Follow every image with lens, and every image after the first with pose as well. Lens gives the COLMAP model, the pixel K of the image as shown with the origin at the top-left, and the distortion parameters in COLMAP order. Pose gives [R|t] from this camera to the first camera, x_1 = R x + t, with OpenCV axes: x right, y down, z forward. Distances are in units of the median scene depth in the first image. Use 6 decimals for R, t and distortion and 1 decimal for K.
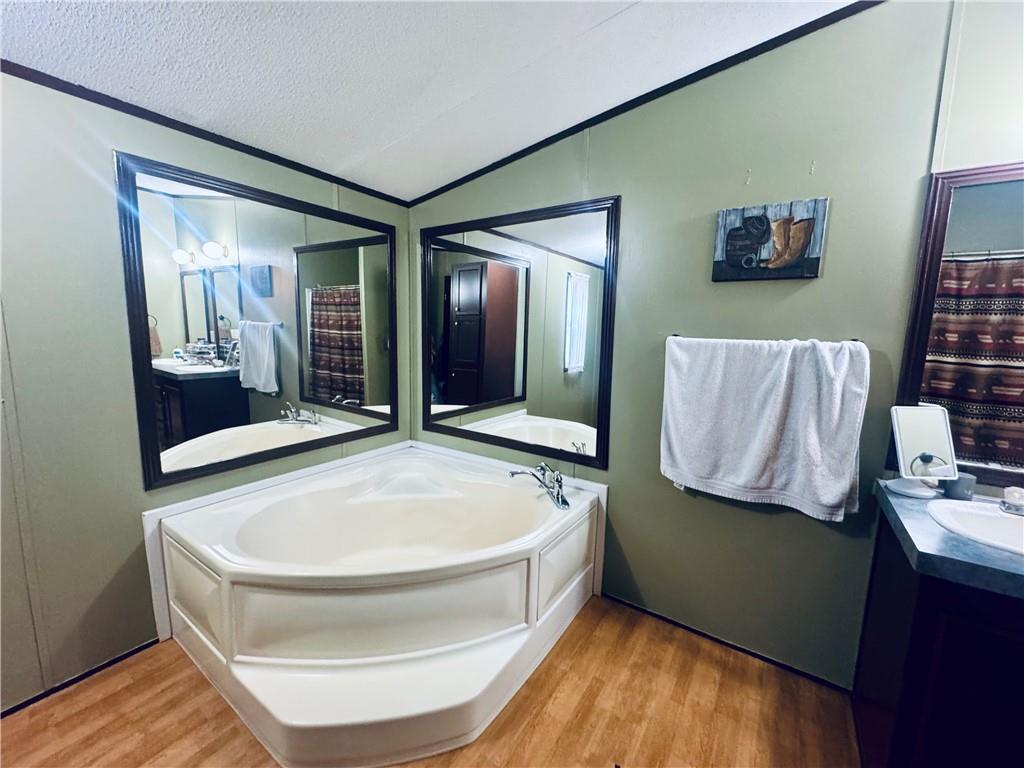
lens RADIAL K [[410.6, 0, 512.0], [0, 410.6, 382.9], [0, 0, 1]] dist [0.002449, 0.000354]
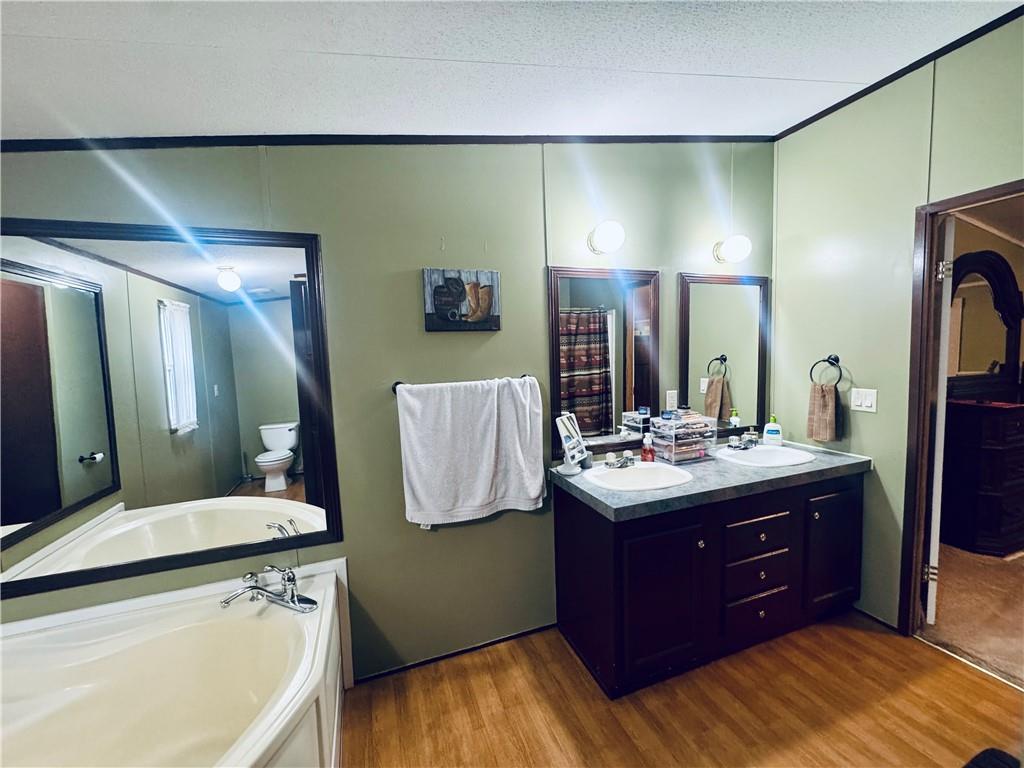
lens RADIAL K [[410.6, 0, 513.5], [0, 410.6, 384.2], [0, 0, 1]] dist [0.002449, 0.000354]
pose [[0.586669, -0.109147, 0.802438, -0.290767], [0.156604, 0.987463, 0.019819, -0.101045], [-0.794540, 0.114038, 0.596407, 0.195850]]
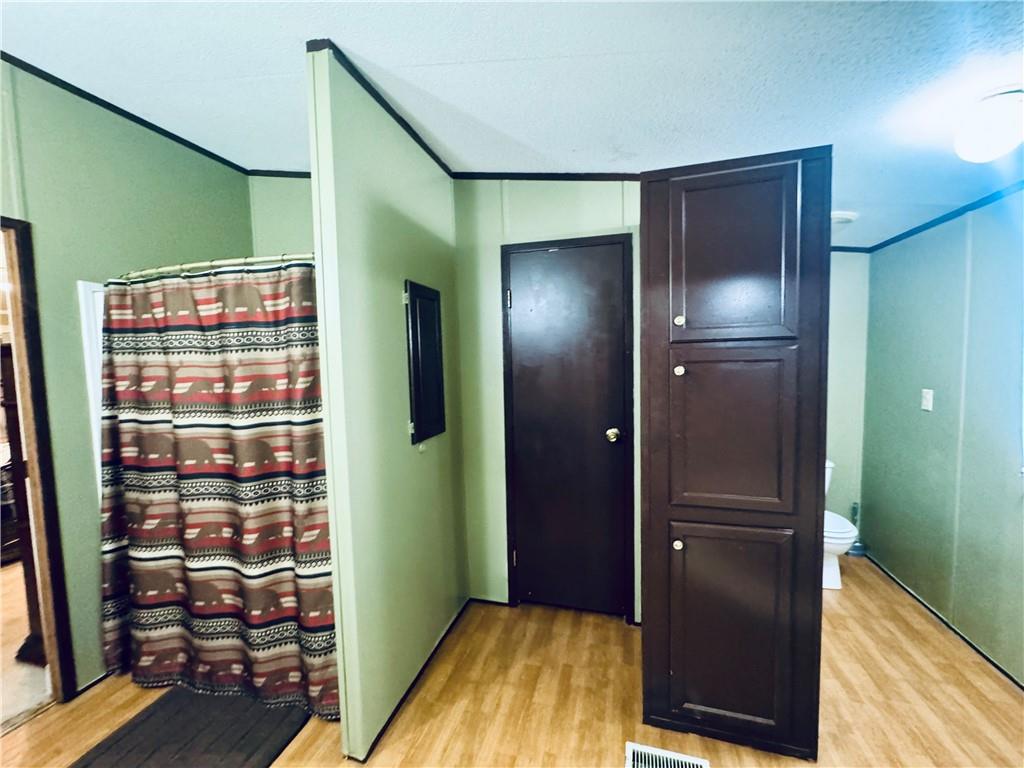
lens RADIAL K [[410.6, 0, 516.6], [0, 410.6, 384.0], [0, 0, 1]] dist [0.002449, 0.000354]
pose [[0.963153, -0.063409, 0.261371, -0.035476], [0.086525, 0.993200, -0.077894, -0.013235], [-0.254655, 0.097639, 0.962090, 0.080990]]
